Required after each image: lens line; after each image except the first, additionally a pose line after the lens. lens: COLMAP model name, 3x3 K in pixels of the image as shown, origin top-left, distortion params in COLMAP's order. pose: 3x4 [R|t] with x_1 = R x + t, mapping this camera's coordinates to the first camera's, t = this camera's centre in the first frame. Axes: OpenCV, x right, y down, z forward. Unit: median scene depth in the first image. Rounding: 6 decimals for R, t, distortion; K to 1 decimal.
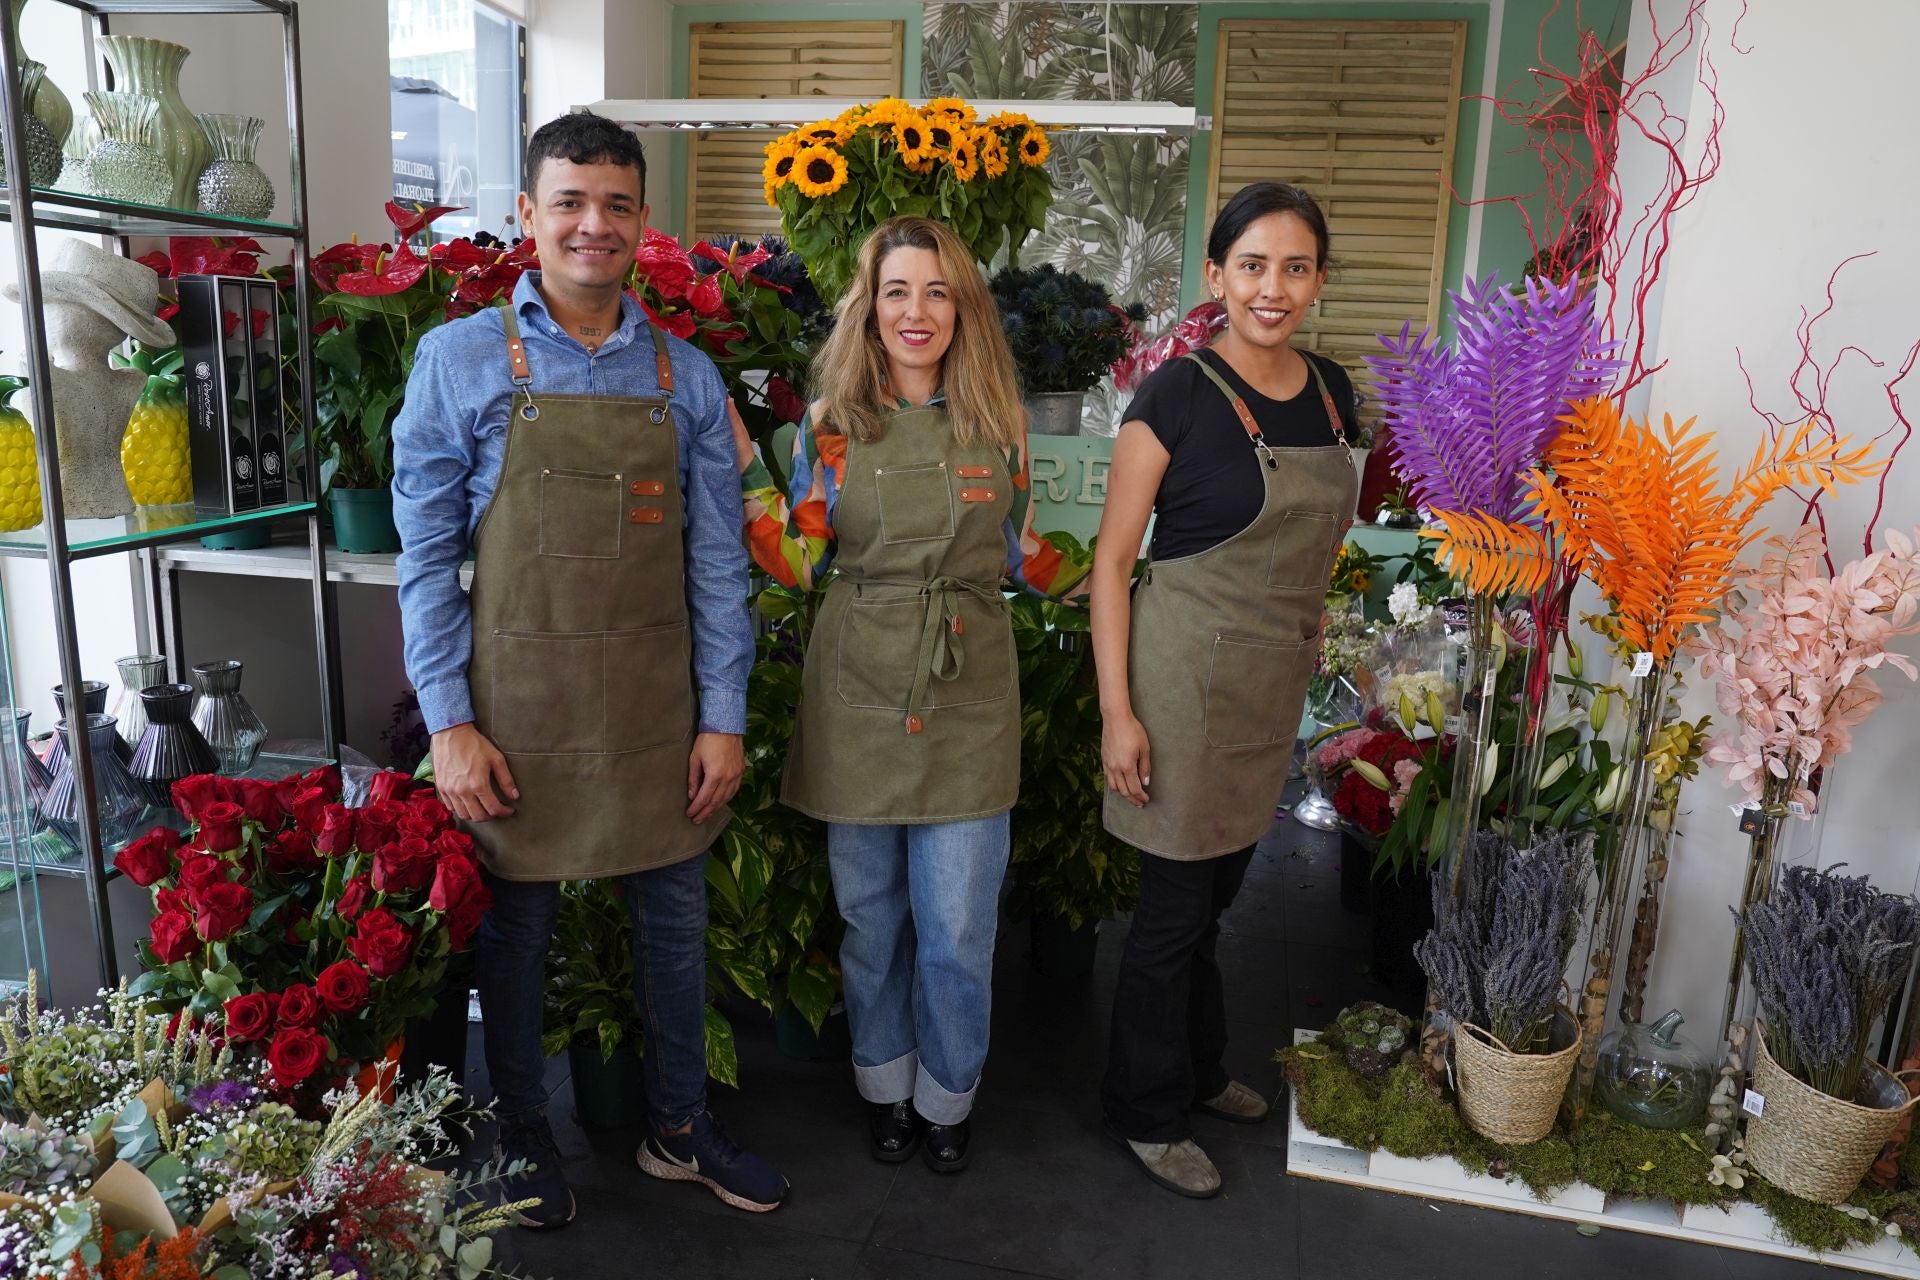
lens RADIAL K [[1325.9, 0, 957.3], [0, 1325.9, 643.1], [0, 0, 1]] dist [-0.109636, 0.084887]
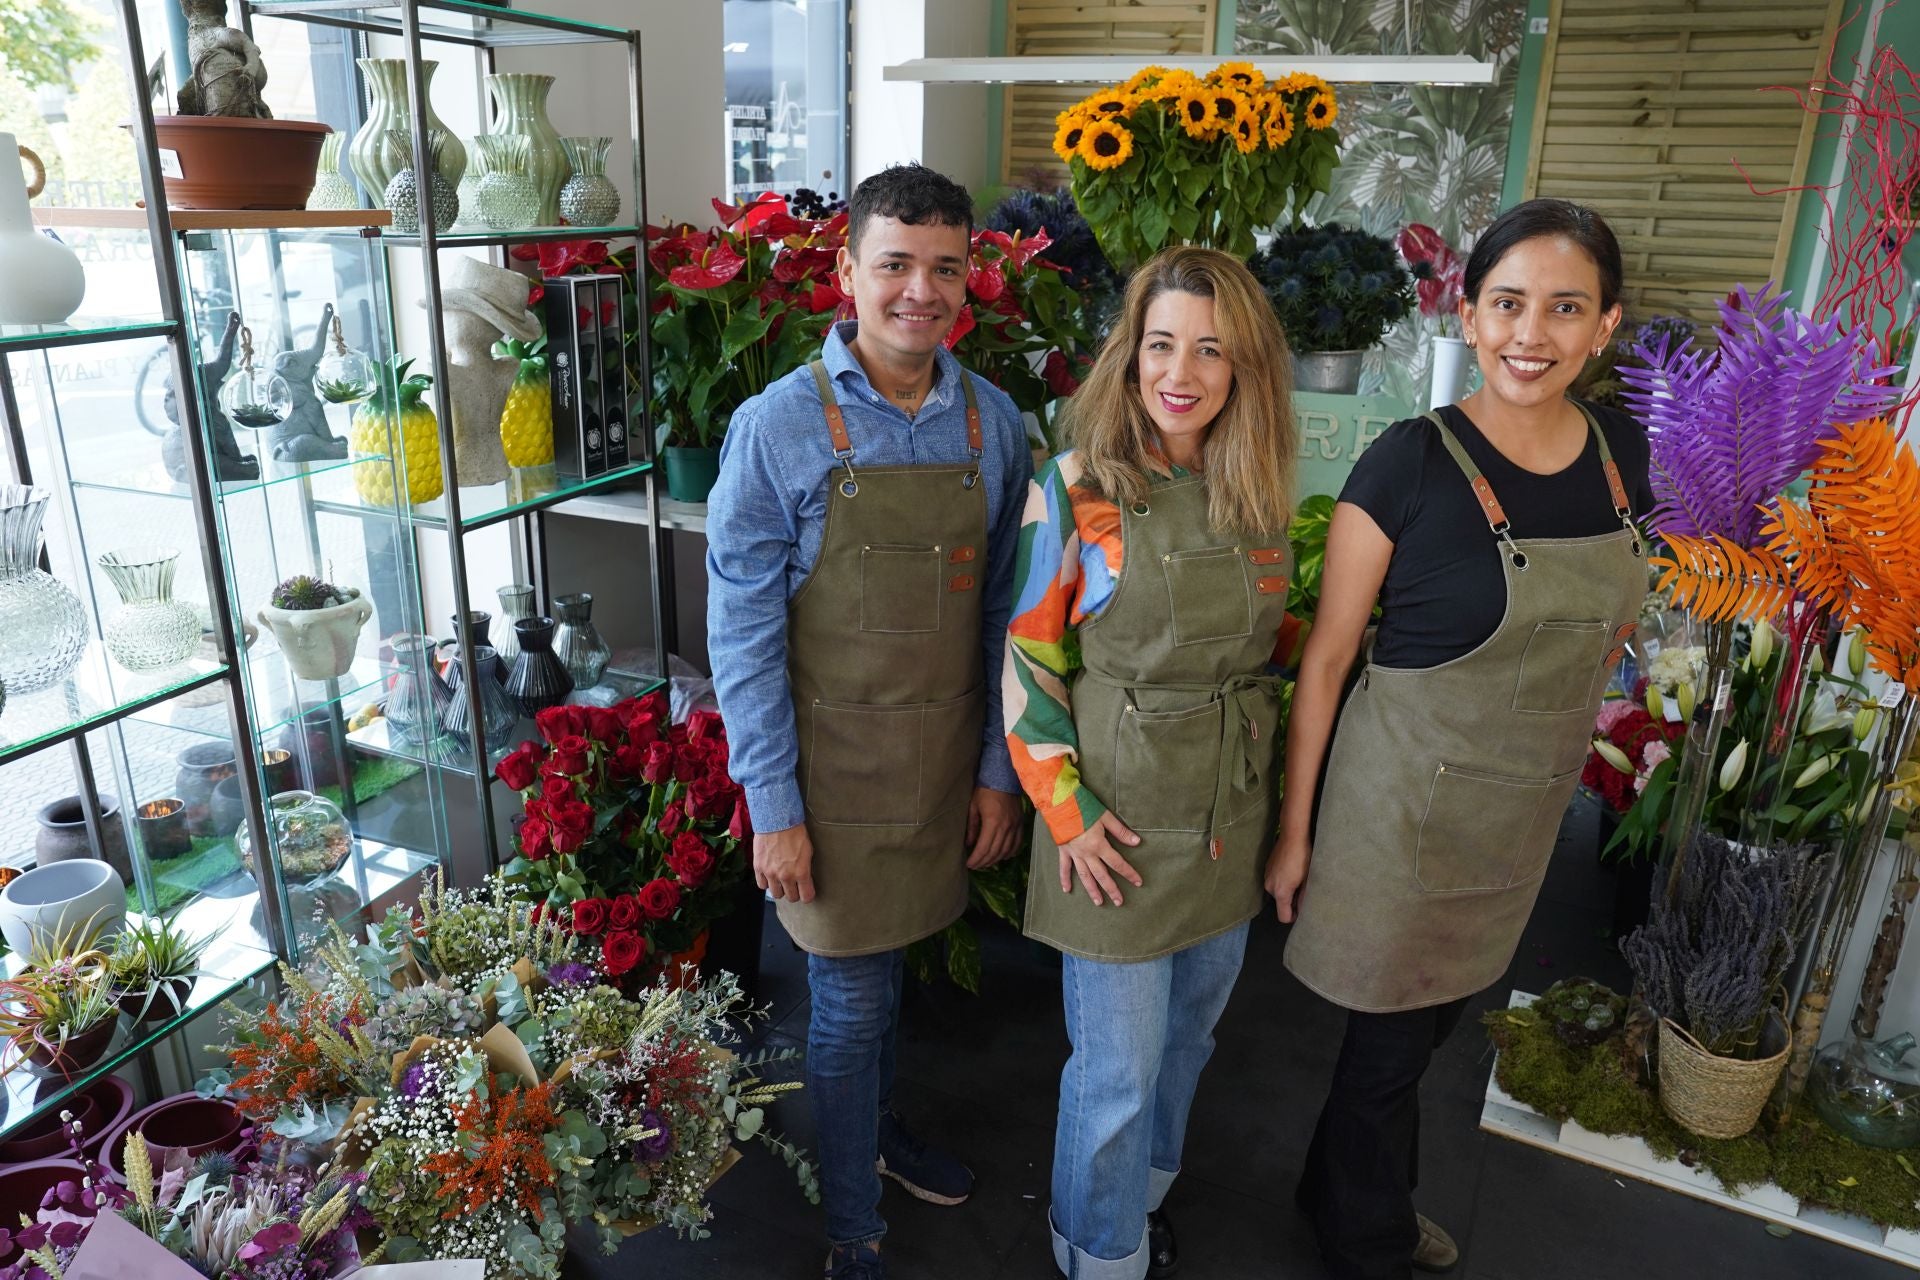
lens RADIAL K [[1325.9, 0, 957.3], [0, 1325.9, 643.1], [0, 0, 1]] dist [-0.109636, 0.084887]
pose [[0.969233, 0.065630, -0.237235, 0.067102], [-0.038685, 0.992437, 0.116503, -0.102862], [0.243087, -0.103741, 0.964441, -0.098020]]
